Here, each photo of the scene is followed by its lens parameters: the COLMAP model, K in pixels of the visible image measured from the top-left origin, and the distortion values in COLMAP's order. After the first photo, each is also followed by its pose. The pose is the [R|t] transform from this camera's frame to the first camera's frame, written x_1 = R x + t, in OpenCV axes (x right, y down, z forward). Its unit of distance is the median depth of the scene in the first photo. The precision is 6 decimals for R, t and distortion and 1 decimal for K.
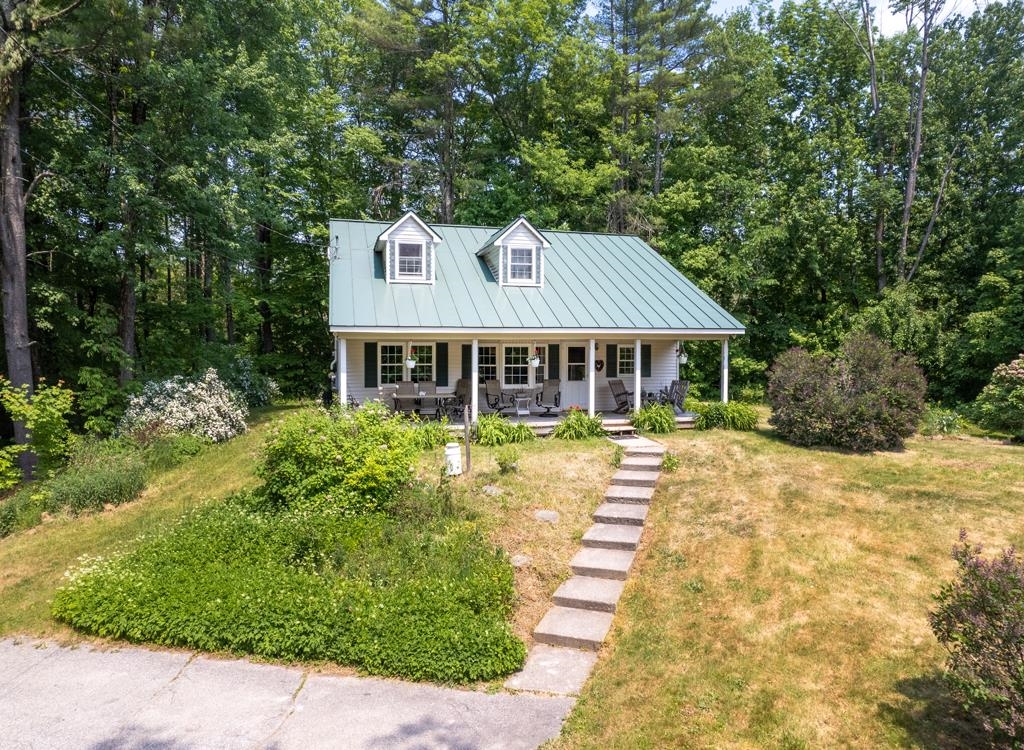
lens RADIAL K [[2094.1, 0, 512.0], [0, 2094.1, 375.0], [0, 0, 1]] dist [0.002703, -0.017785]
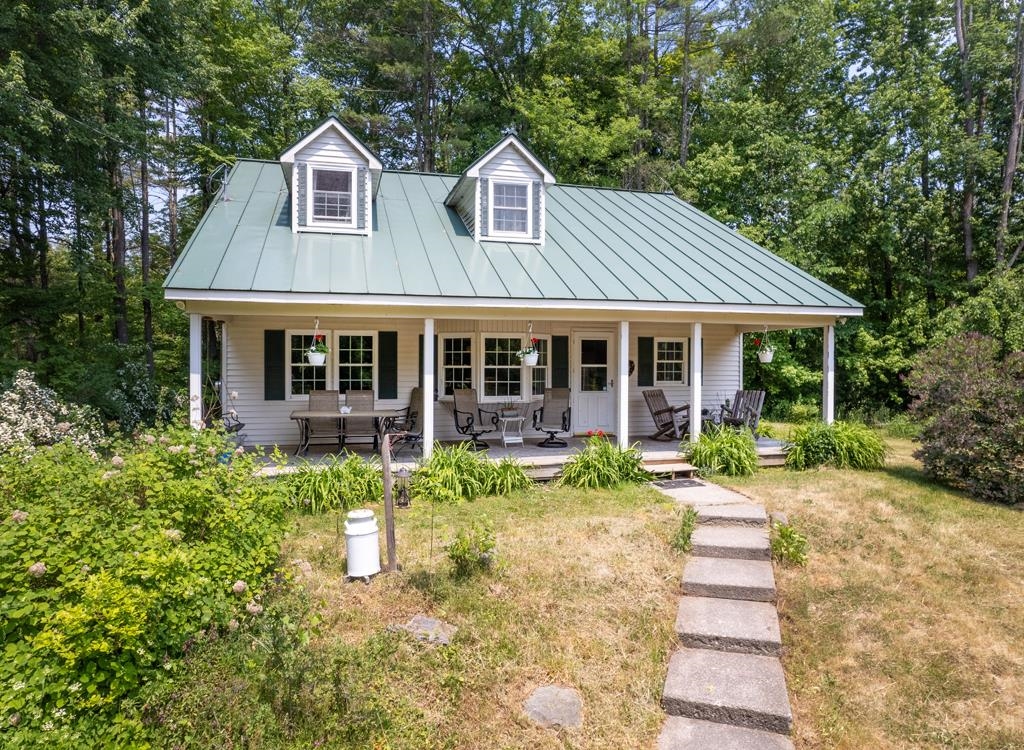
lens RADIAL K [[2094.1, 0, 512.0], [0, 2094.1, 375.0], [0, 0, 1]] dist [0.002703, -0.017785]
pose [[1.000000, 0.000824, -0.000059, 0.005146], [-0.000825, 0.999967, -0.008042, 0.003295], [0.000052, 0.008042, 0.999968, 0.361954]]
